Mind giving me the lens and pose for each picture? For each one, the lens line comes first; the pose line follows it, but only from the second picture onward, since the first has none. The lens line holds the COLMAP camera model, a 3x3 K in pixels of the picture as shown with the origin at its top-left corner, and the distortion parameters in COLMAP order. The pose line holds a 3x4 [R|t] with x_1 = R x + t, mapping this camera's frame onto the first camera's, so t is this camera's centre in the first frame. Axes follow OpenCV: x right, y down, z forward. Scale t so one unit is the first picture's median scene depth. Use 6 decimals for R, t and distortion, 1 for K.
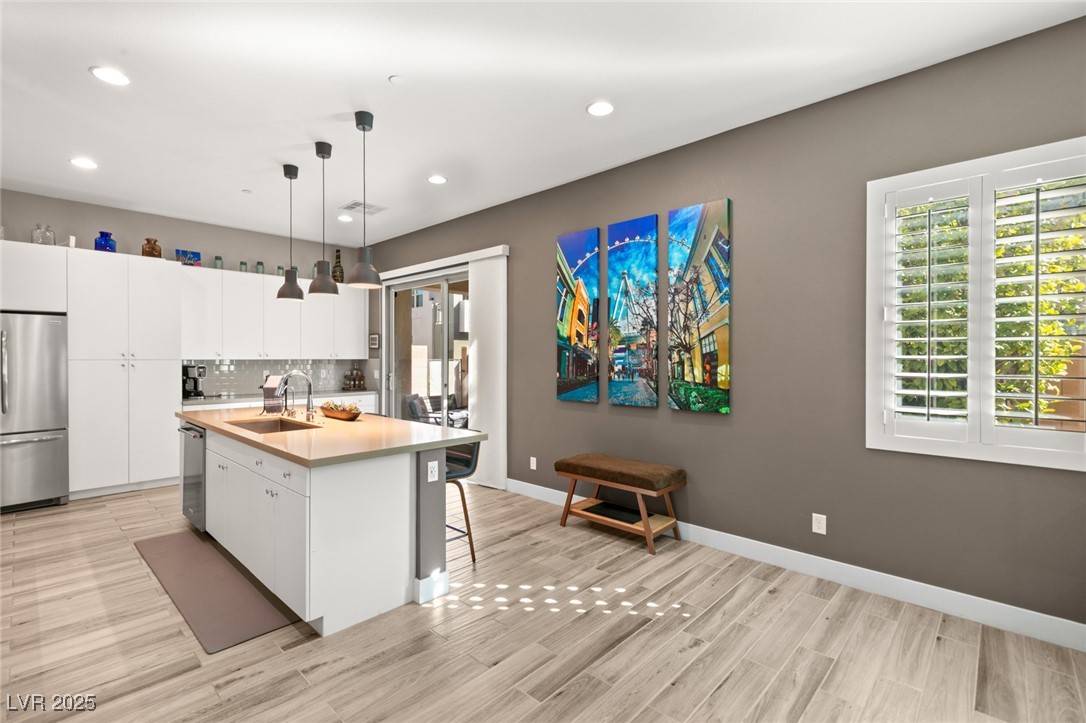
lens RADIAL K [[488.8, 0, 520.6], [0, 488.8, 358.8], [0, 0, 1]] dist [0.001366, -0.000297]
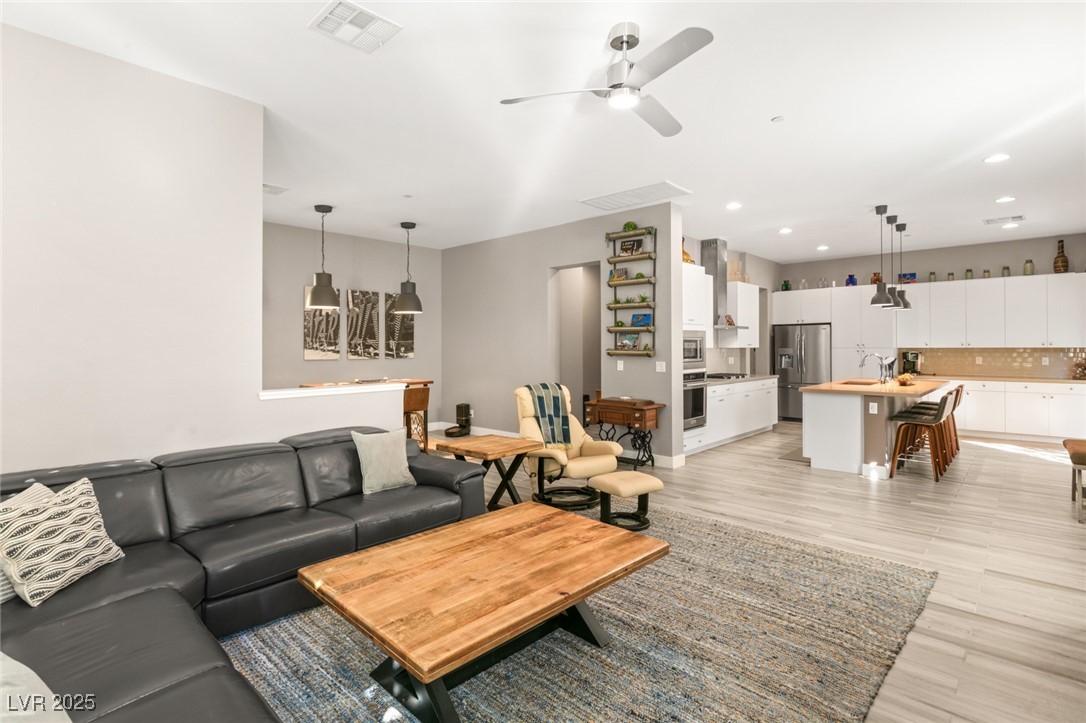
lens RADIAL K [[518.6, 0, 523.0], [0, 518.6, 347.8], [0, 0, 1]] dist [-0.000847, -0.000347]
pose [[0.005085, 0.000361, -0.999987, 1.214655], [0.000027, 1.000000, 0.000361, 0.001879], [0.999987, -0.000029, 0.005085, -0.222540]]
